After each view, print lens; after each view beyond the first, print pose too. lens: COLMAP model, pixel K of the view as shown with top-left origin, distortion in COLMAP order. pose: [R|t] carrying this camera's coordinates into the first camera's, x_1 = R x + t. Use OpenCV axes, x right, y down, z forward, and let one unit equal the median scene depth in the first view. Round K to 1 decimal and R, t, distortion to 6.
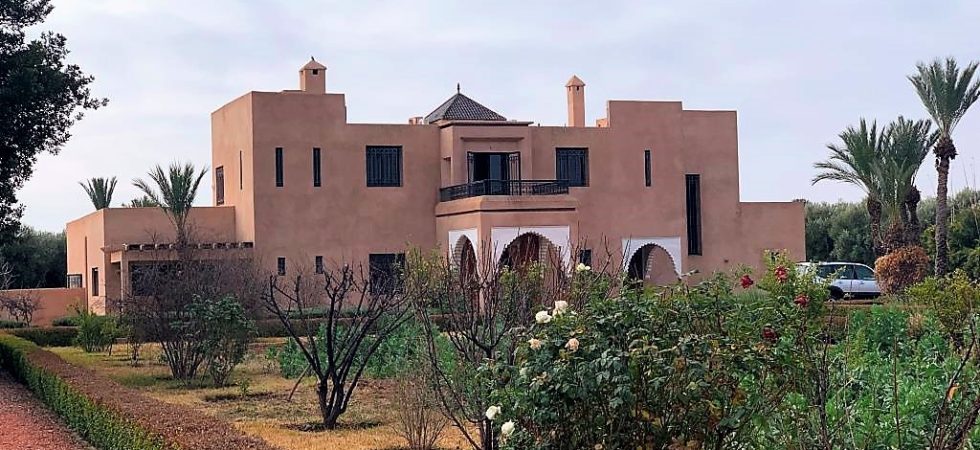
lens RADIAL K [[1501.6, 0, 487.3], [0, 1501.6, 222.3], [0, 0, 1]] dist [0.052354, 0.000000]
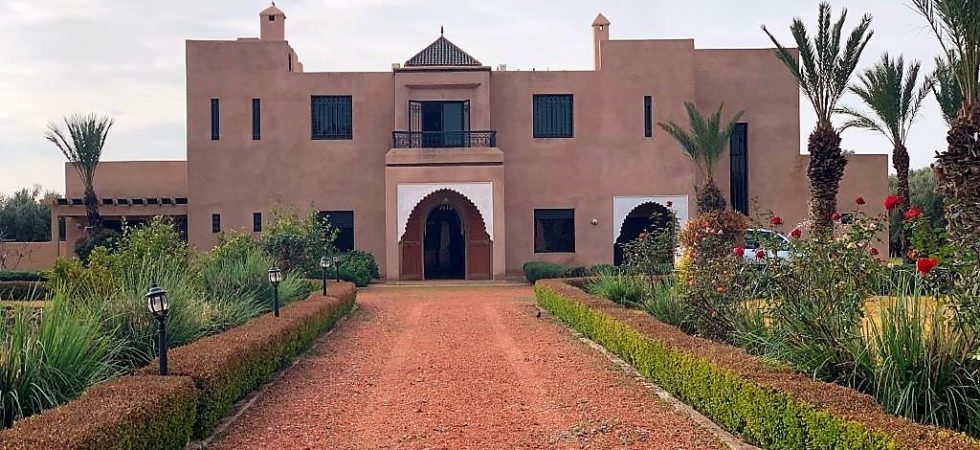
lens RADIAL K [[1501.6, 0, 490.7], [0, 1501.6, 225.0], [0, 0, 1]] dist [0.052354, 0.000000]
pose [[0.947649, 0.012932, -0.319052, 0.321418], [-0.001606, 0.999360, 0.035737, -0.003937], [0.319310, -0.033354, 0.947063, 0.143277]]
